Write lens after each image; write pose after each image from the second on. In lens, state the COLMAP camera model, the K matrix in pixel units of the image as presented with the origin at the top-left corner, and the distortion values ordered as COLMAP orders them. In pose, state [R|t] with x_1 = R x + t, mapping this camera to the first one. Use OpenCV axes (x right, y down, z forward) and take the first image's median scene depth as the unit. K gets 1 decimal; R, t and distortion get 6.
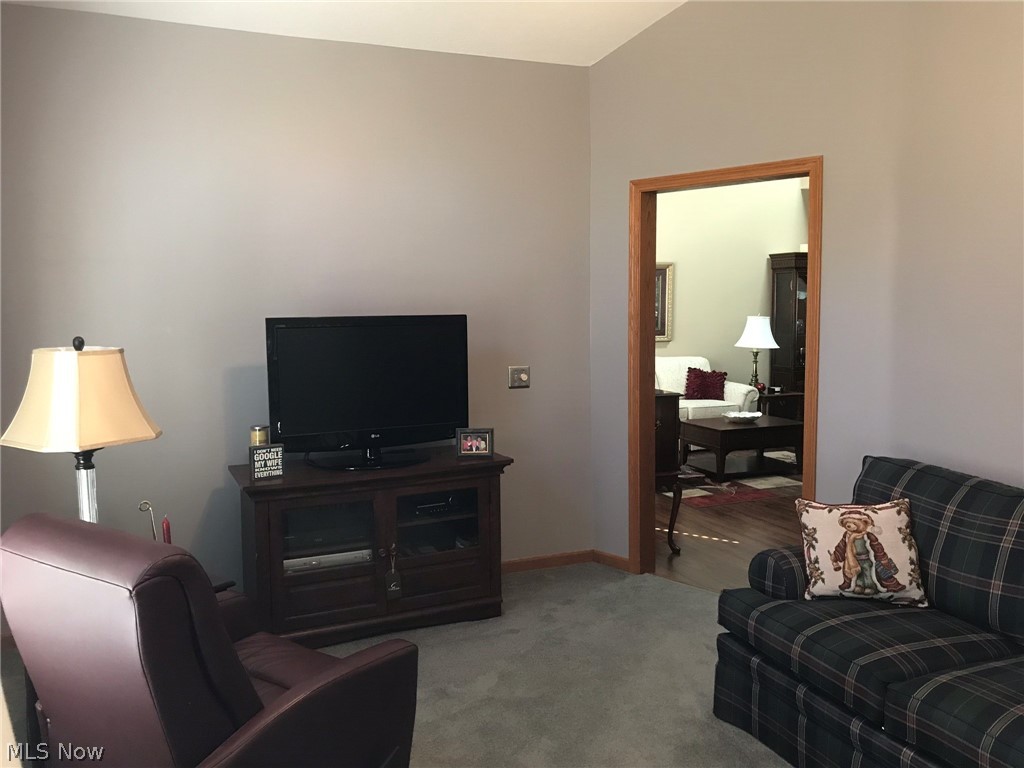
lens RADIAL K [[836.7, 0, 513.3], [0, 836.7, 382.1], [0, 0, 1]] dist [0.014980, -0.021901]
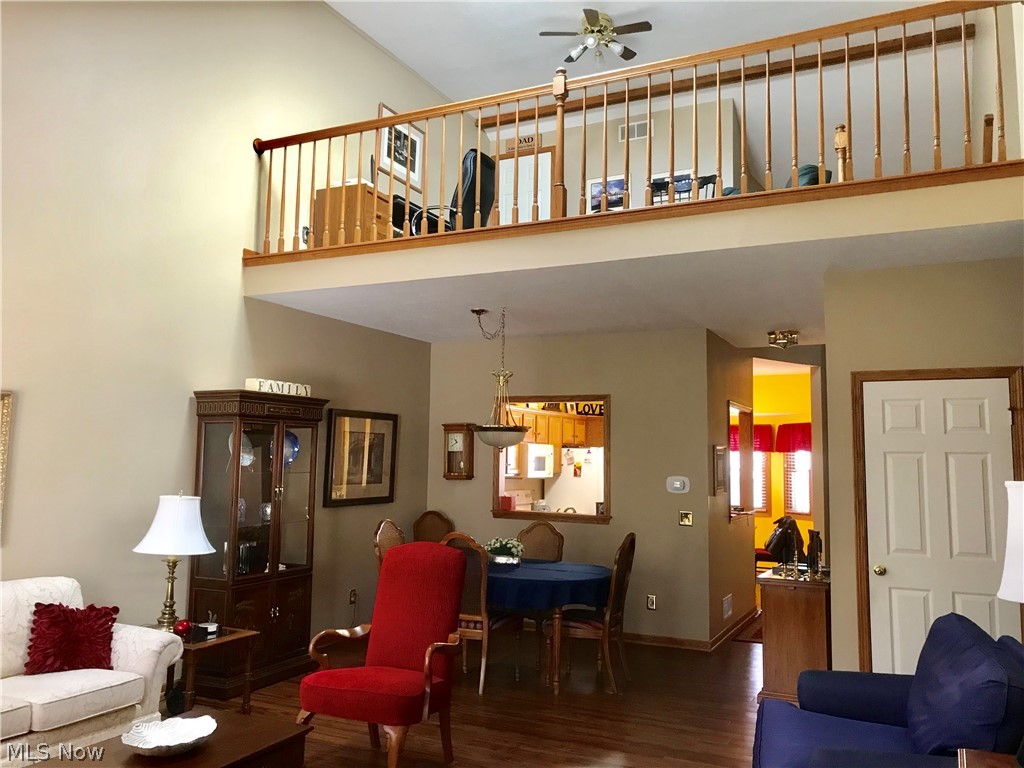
lens RADIAL K [[836.7, 0, 512.7], [0, 836.7, 378.9], [0, 0, 1]] dist [0.014980, -0.021901]
pose [[0.745079, 0.081501, 0.661978, 0.080102], [0.041449, 0.984930, -0.167915, -0.052960], [-0.665687, 0.152548, 0.730473, 0.429735]]
